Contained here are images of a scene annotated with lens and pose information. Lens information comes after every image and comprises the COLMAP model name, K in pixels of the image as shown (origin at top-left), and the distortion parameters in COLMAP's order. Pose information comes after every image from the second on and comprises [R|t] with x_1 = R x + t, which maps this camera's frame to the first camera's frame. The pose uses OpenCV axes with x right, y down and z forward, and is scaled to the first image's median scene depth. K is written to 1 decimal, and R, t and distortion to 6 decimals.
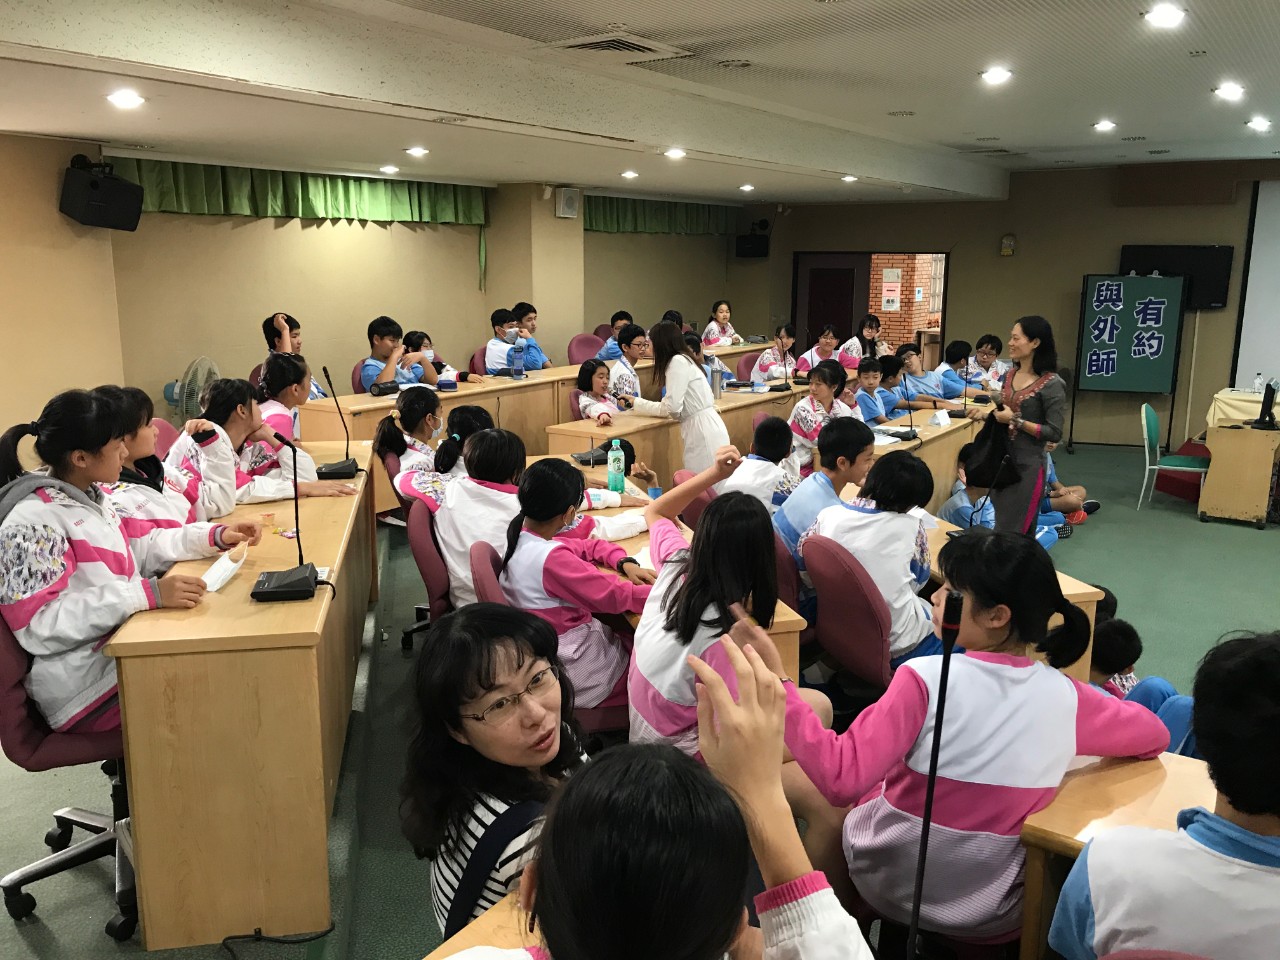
lens RADIAL K [[1047.4, 0, 623.3], [0, 1047.4, 464.9], [0, 0, 1]] dist [0.025907, -0.008577]
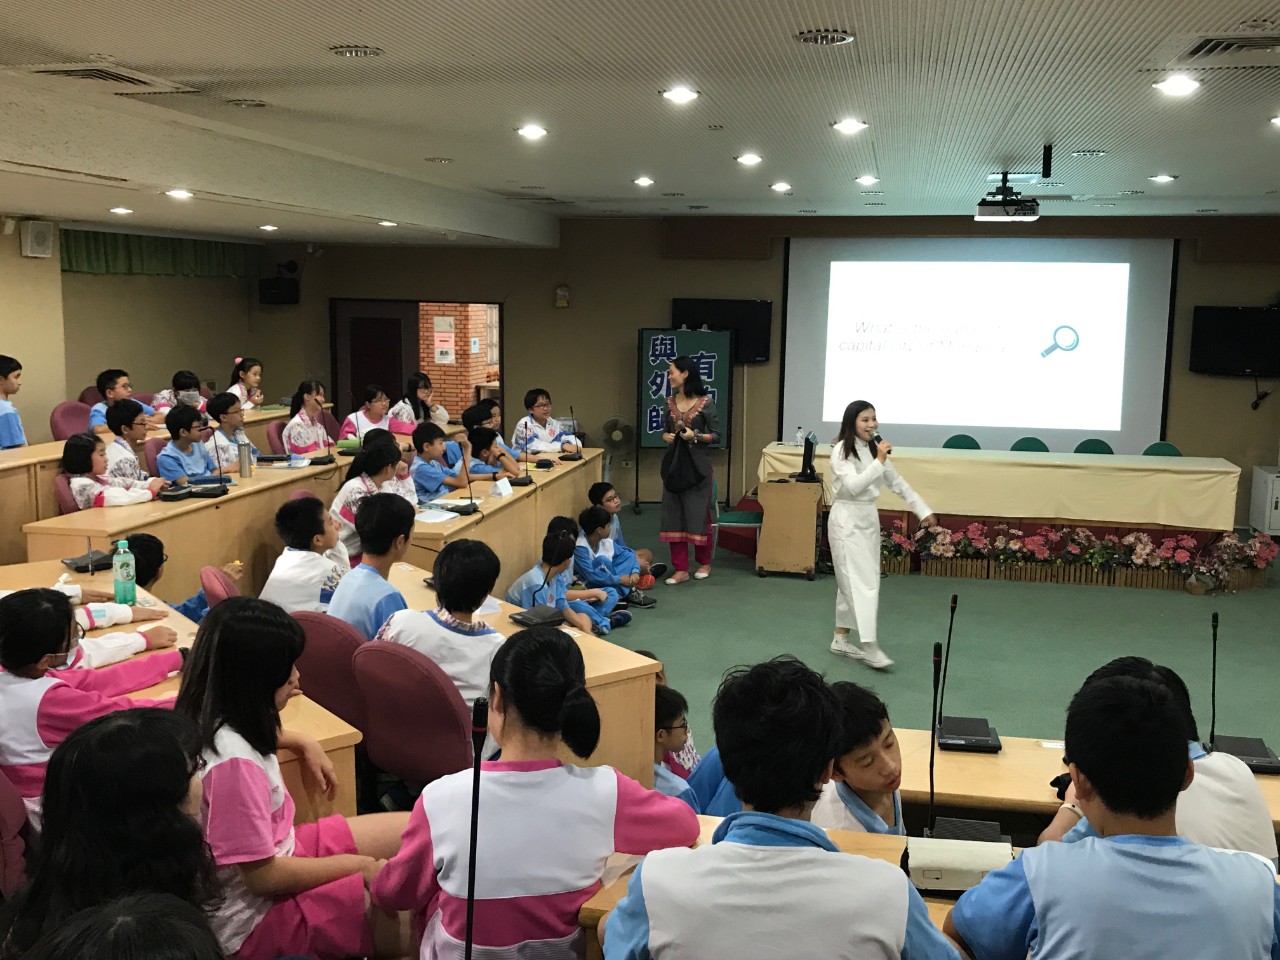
lens RADIAL K [[1229.8, 0, 635.9], [0, 1229.8, 467.0], [0, 0, 1]] dist [0.078602, -0.194515]
pose [[0.921953, -0.043806, 0.384816, -0.003980], [0.065571, 0.996894, -0.043612, -0.007004], [-0.381711, 0.065441, 0.921962, -0.036897]]
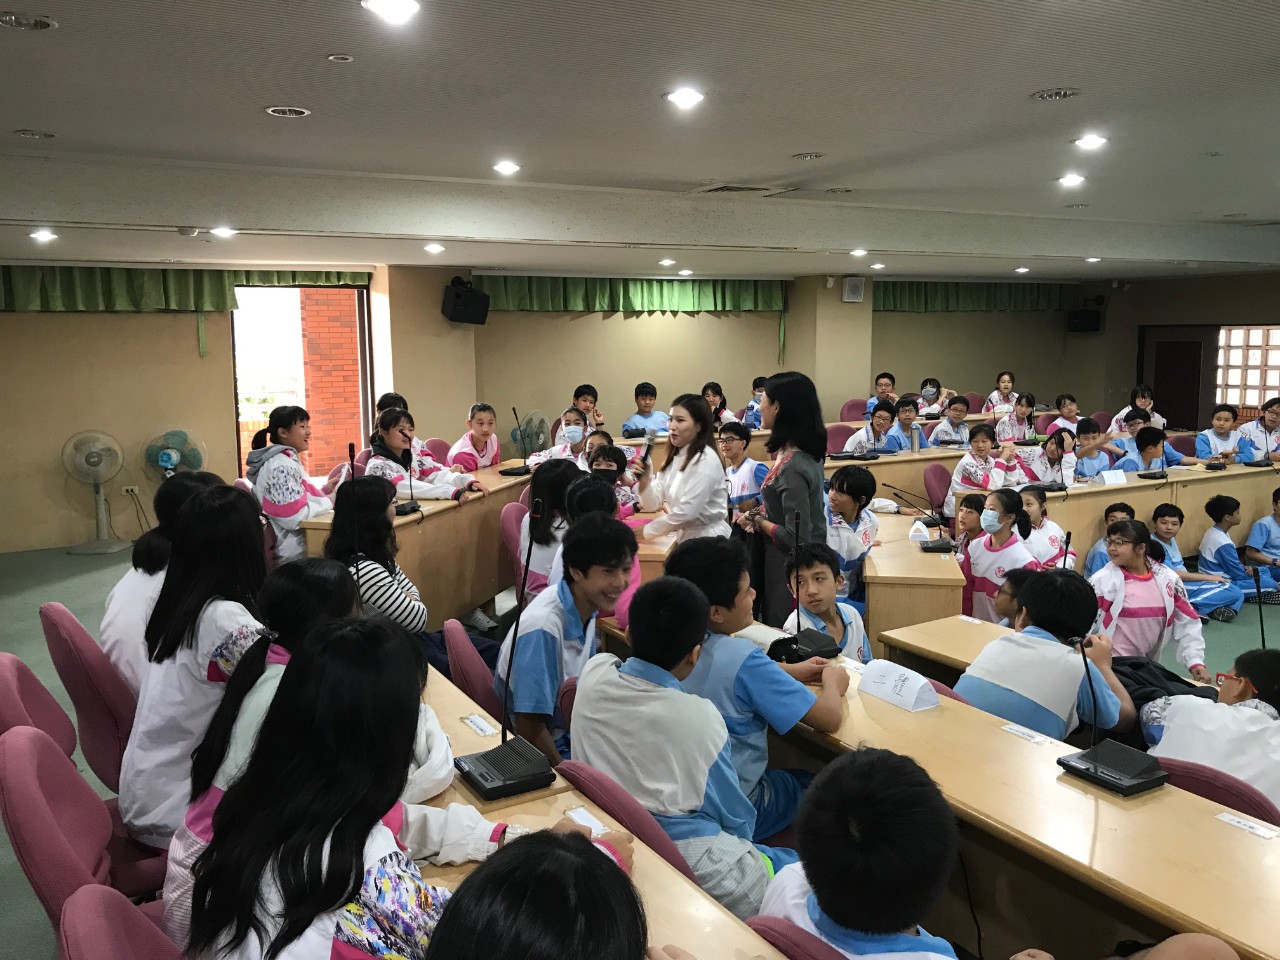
lens RADIAL K [[1045.1, 0, 640.0], [0, 1045.1, 480.0], [0, 0, 1]] dist [0.080141, -0.149827]
pose [[0.896923, 0.042883, -0.440103, 0.298460], [-0.070060, 0.996496, -0.045683, 0.039617], [0.436602, 0.071807, 0.896784, -0.175128]]
